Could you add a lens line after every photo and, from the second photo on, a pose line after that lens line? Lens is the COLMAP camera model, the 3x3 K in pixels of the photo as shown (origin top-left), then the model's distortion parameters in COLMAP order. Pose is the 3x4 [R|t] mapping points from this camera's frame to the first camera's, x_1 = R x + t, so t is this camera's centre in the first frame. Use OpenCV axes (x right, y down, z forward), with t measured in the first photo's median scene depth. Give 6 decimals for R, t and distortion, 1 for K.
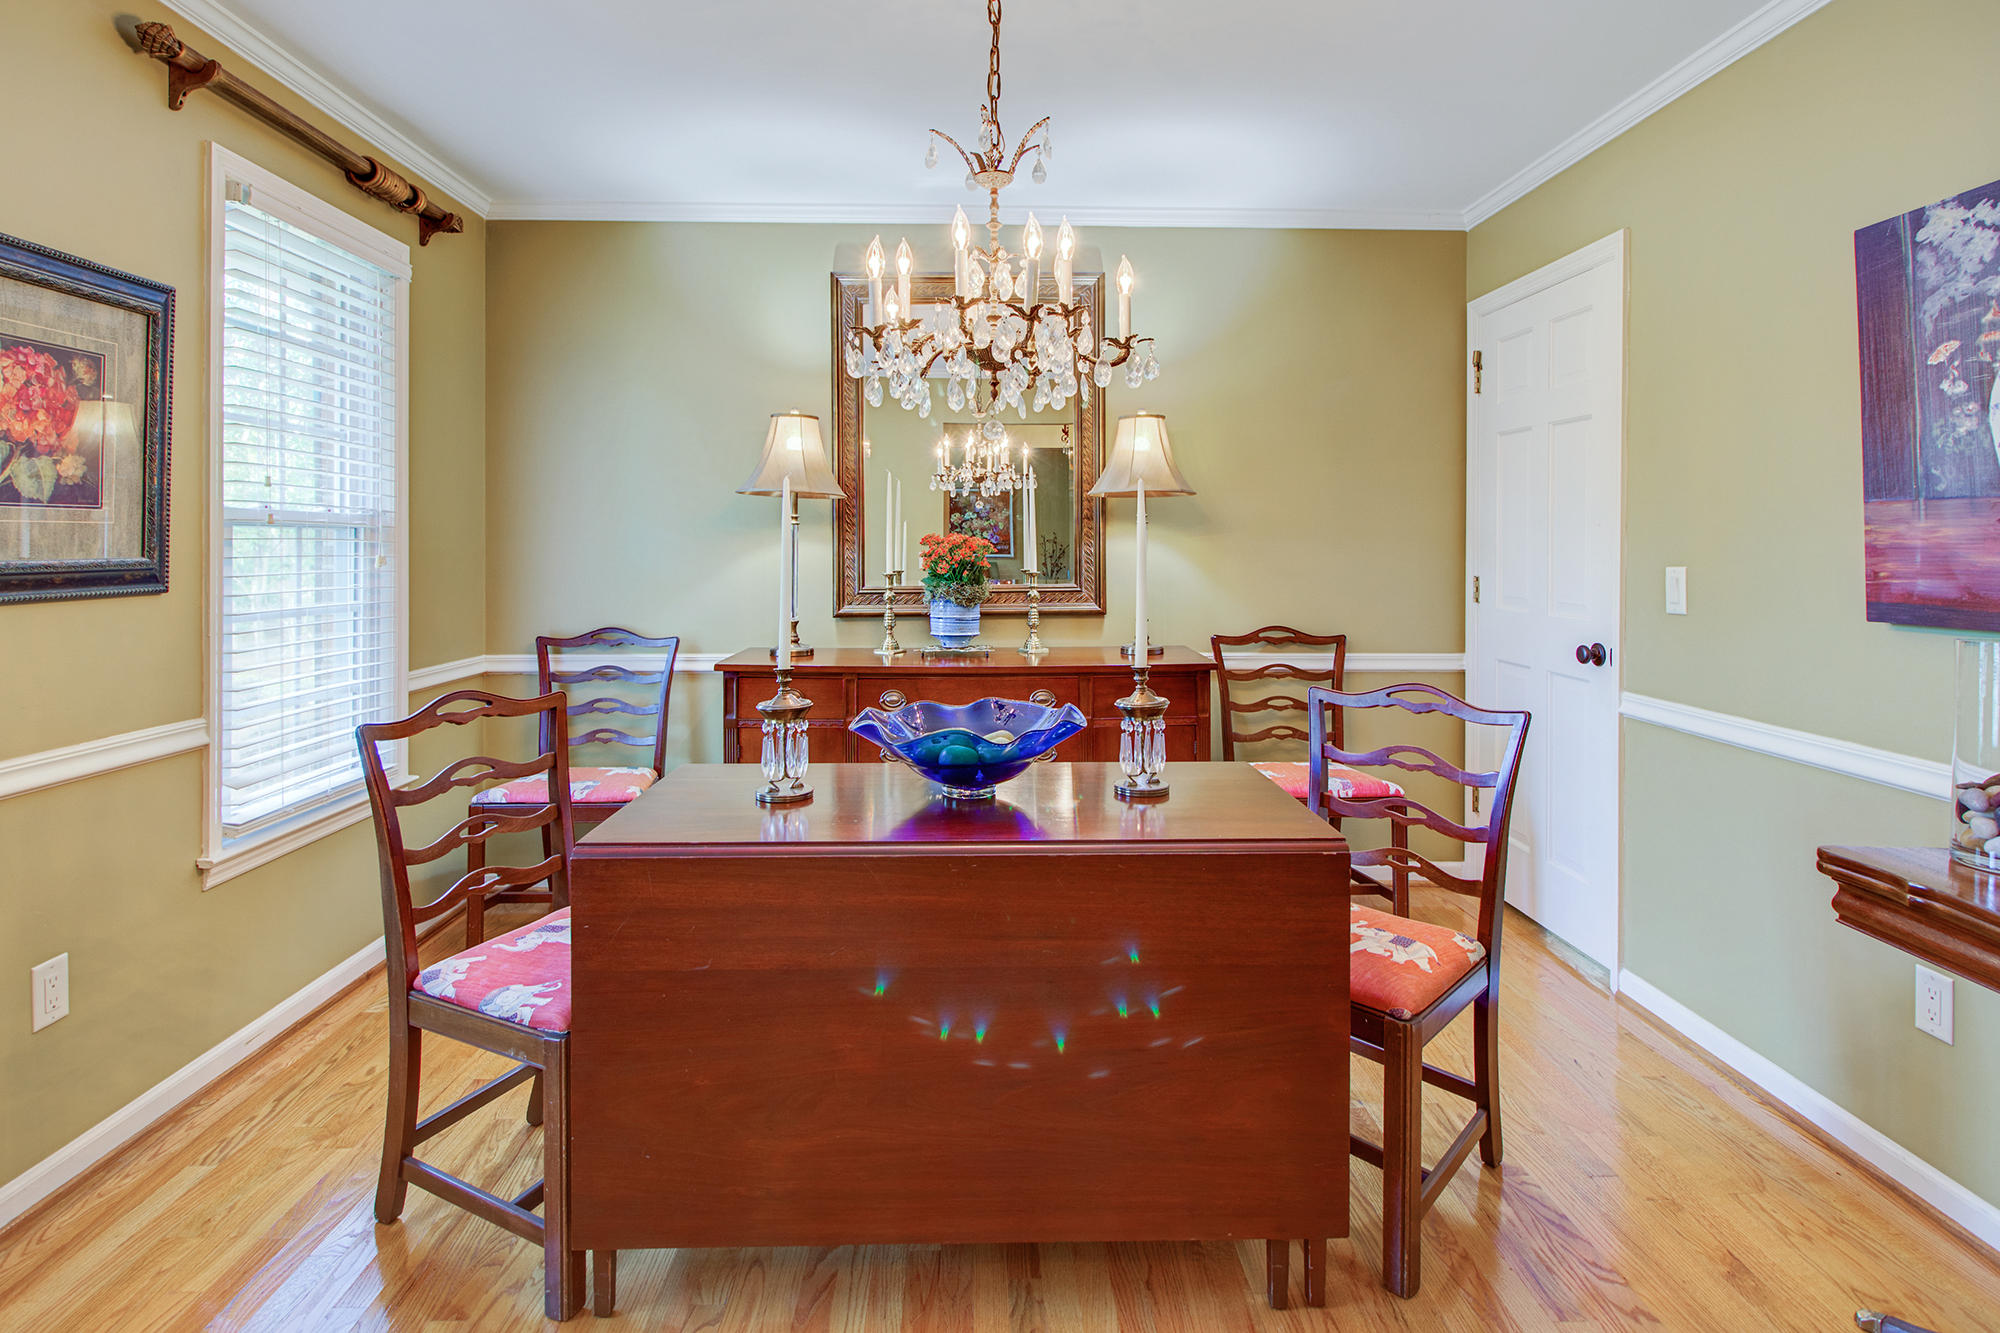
lens RADIAL K [[996.7, 0, 1012.8], [0, 996.7, 547.1], [0, 0, 1]] dist [0.000209, -0.001075]
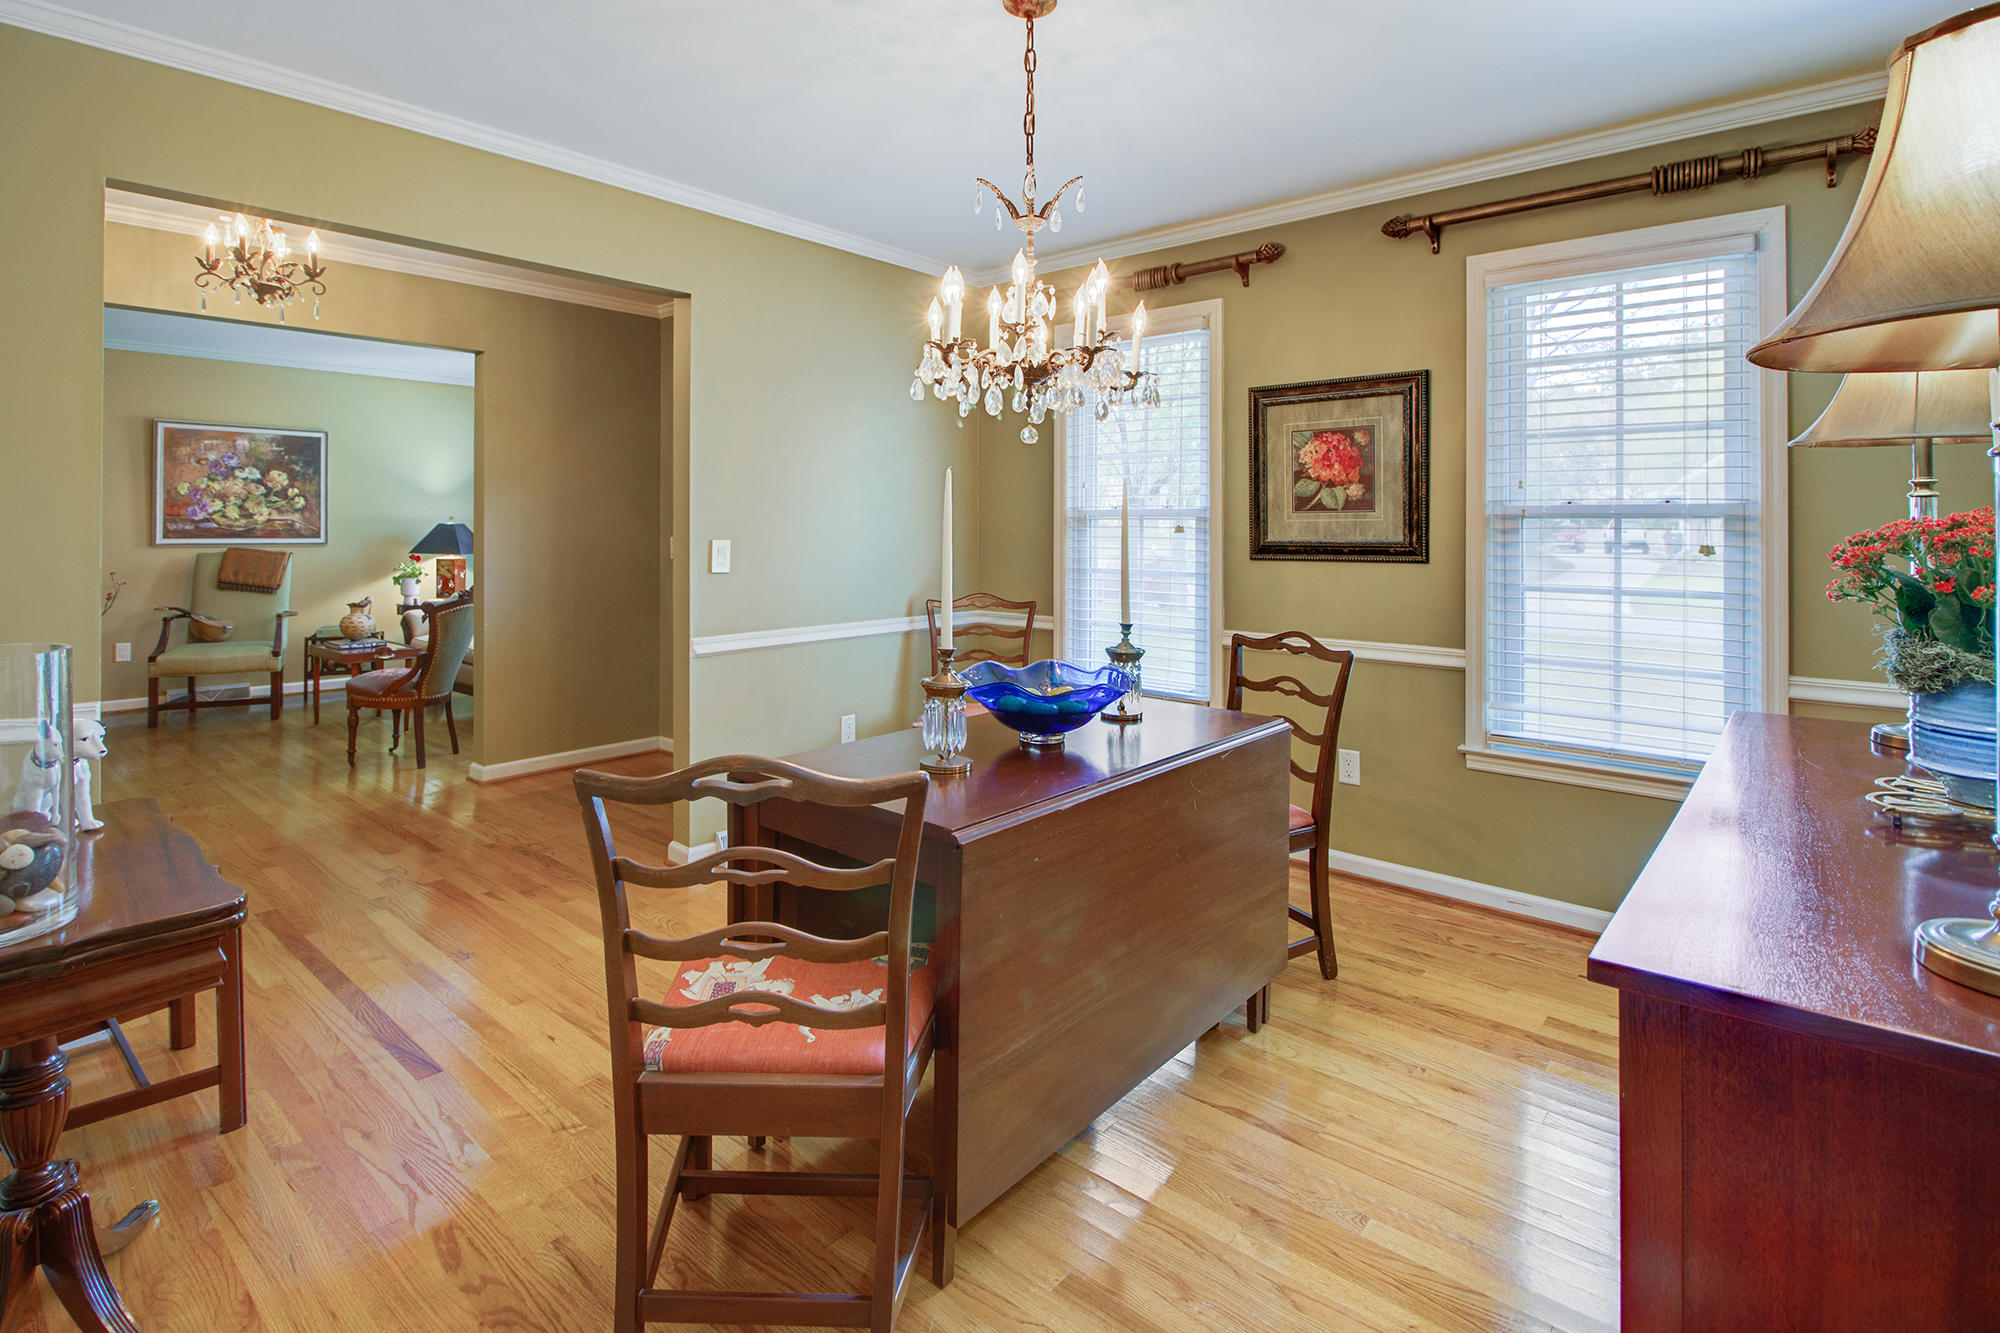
lens RADIAL K [[963.6, 0, 976.3], [0, 963.6, 539.4], [0, 0, 1]] dist [-0.000745, -0.000483]
pose [[-0.680833, -0.012896, -0.732325, 0.777133], [-0.017071, 0.999853, -0.001737, 0.024446], [0.732239, 0.011319, -0.680953, 1.548015]]
